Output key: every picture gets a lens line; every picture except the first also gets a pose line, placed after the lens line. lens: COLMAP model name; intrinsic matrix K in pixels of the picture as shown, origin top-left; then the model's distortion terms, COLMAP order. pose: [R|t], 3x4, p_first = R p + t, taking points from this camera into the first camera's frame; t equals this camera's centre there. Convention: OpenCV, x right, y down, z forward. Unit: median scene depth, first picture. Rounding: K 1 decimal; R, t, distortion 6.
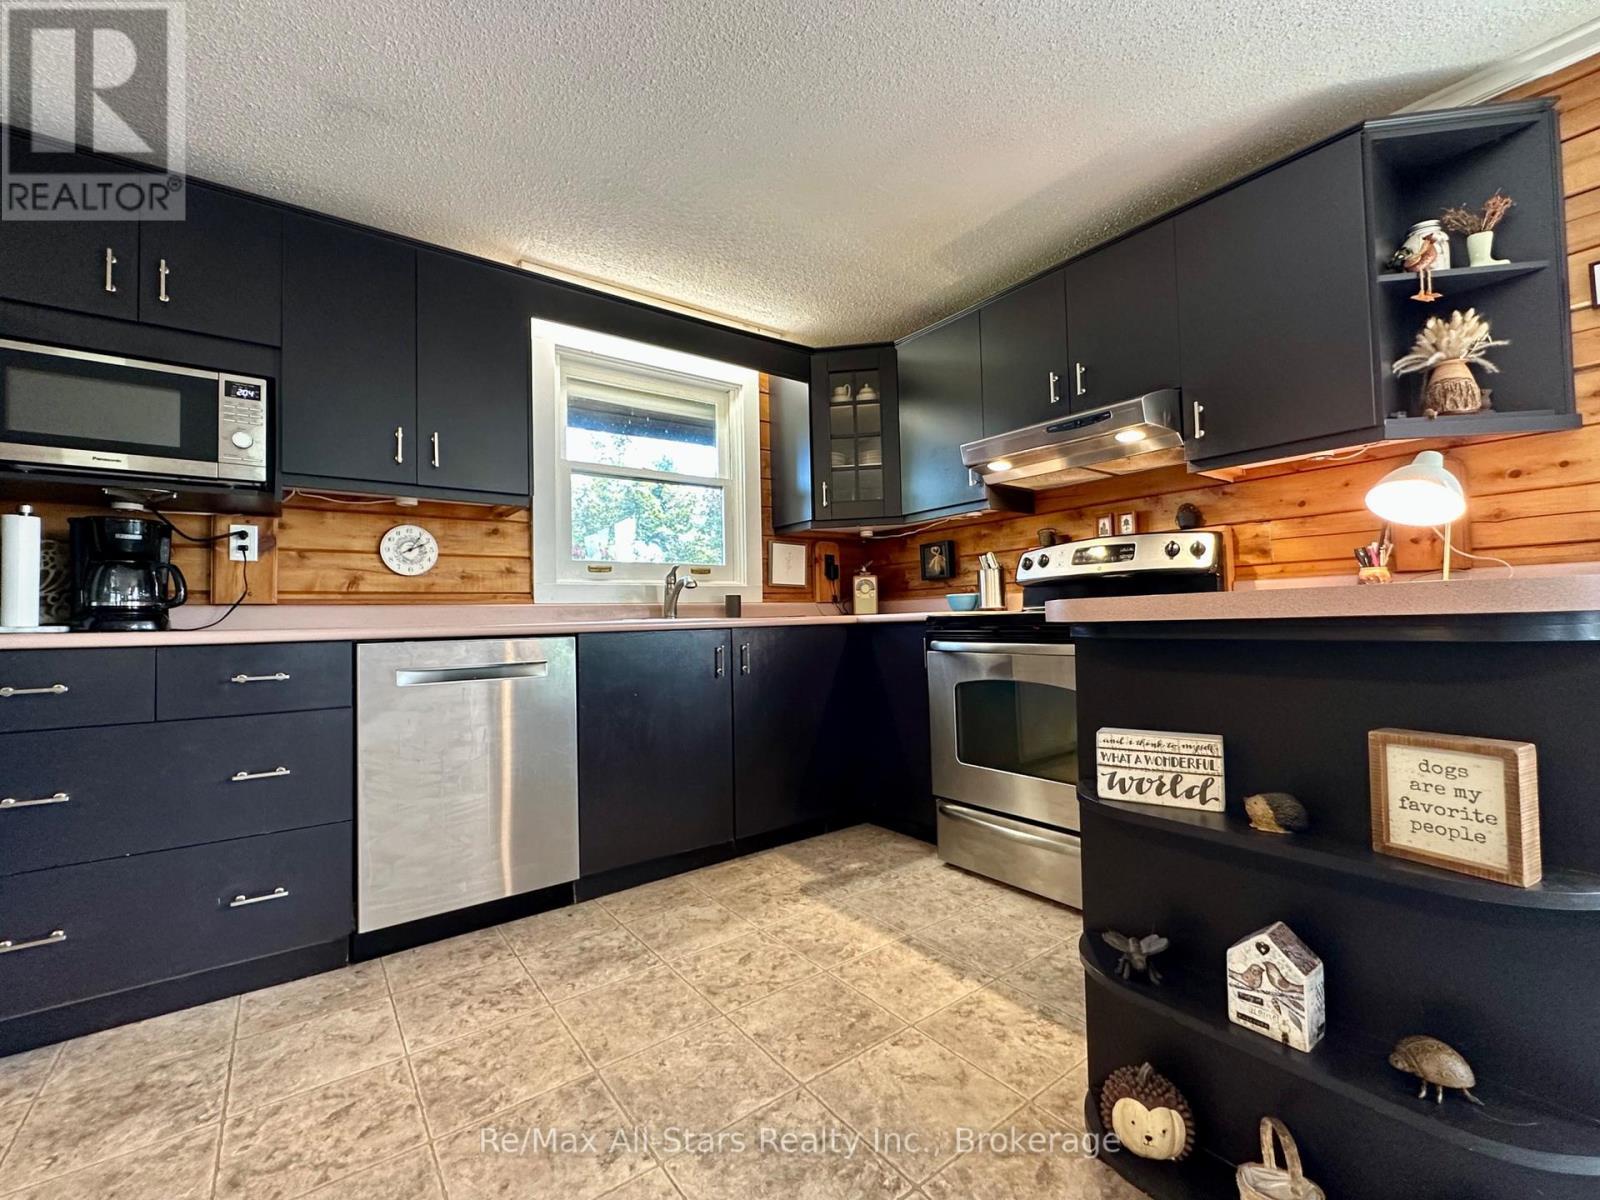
lens RADIAL K [[687.0, 0, 792.2], [0, 687.0, 598.4], [0, 0, 1]] dist [-0.001624, 0.000026]
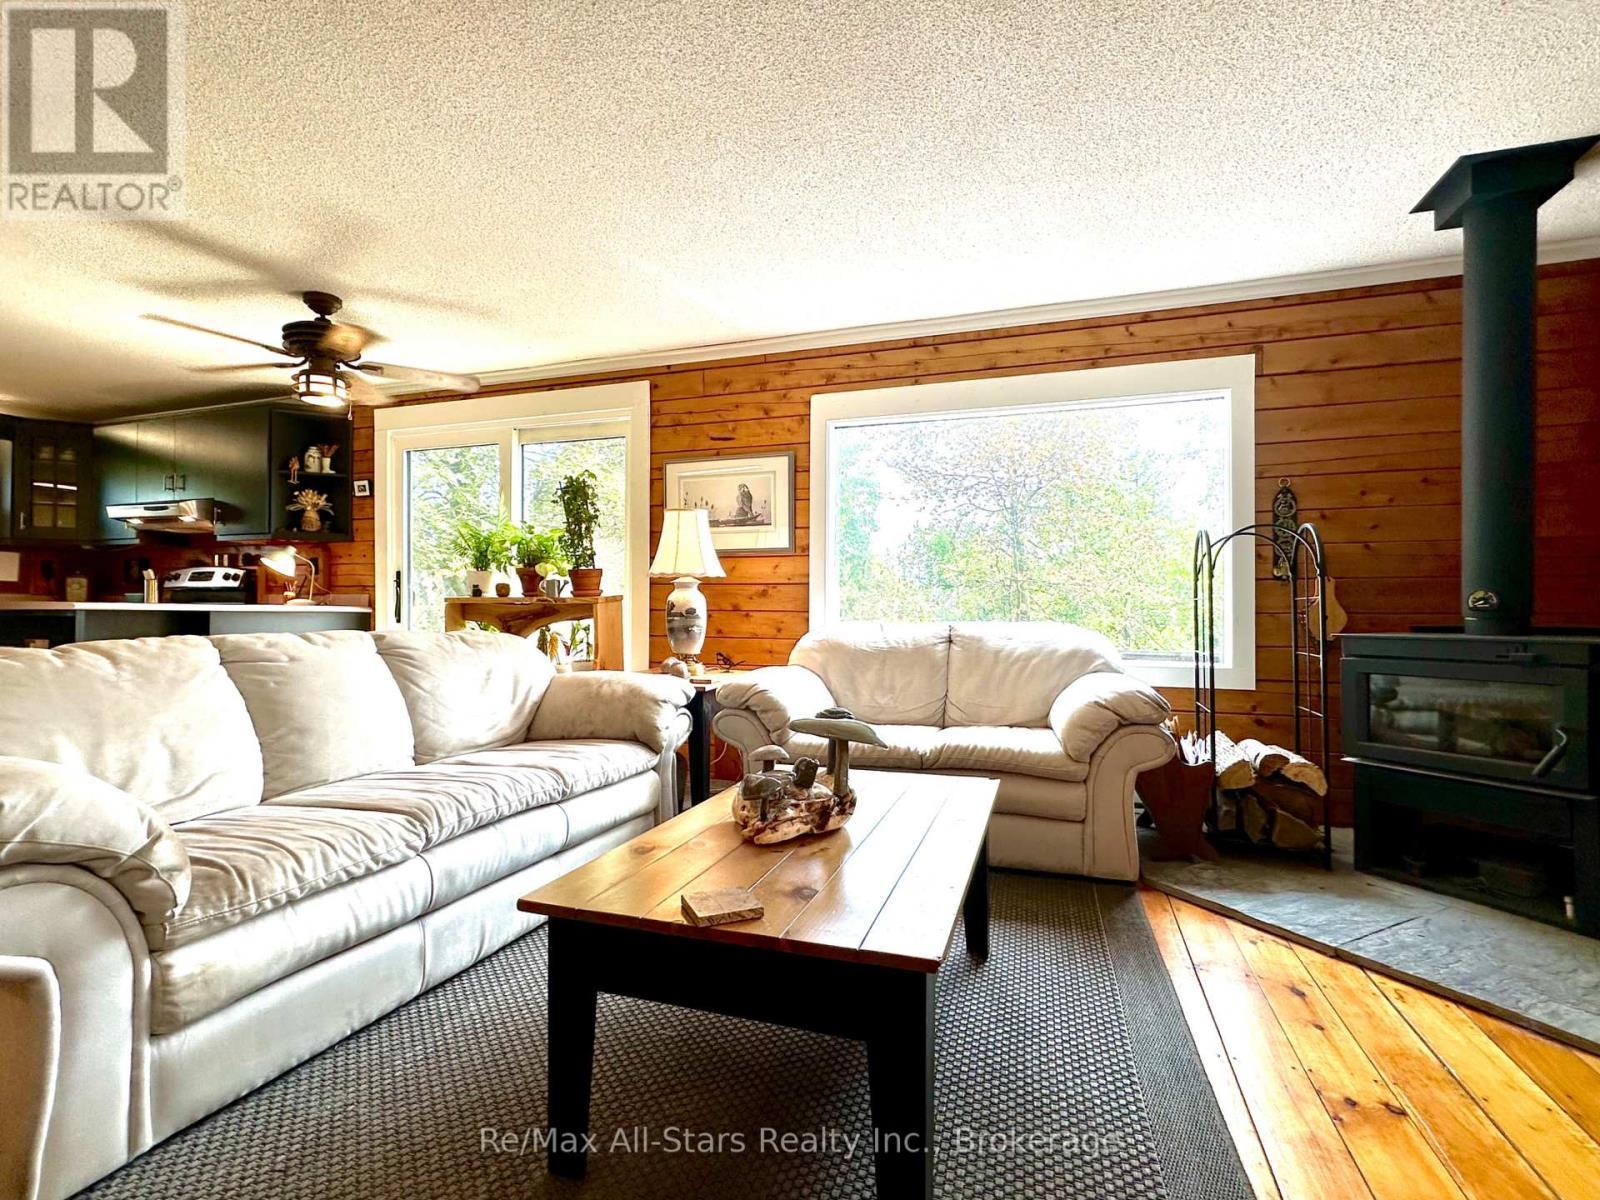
lens RADIAL K [[753.3, 0, 800.3], [0, 753.3, 597.8], [0, 0, 1]] dist [-0.004632, 0.000979]
pose [[0.820908, 0.039343, 0.569704, 0.670405], [-0.043424, 0.999036, -0.006422, -0.067521], [-0.569408, -0.019467, 0.821825, -1.668912]]
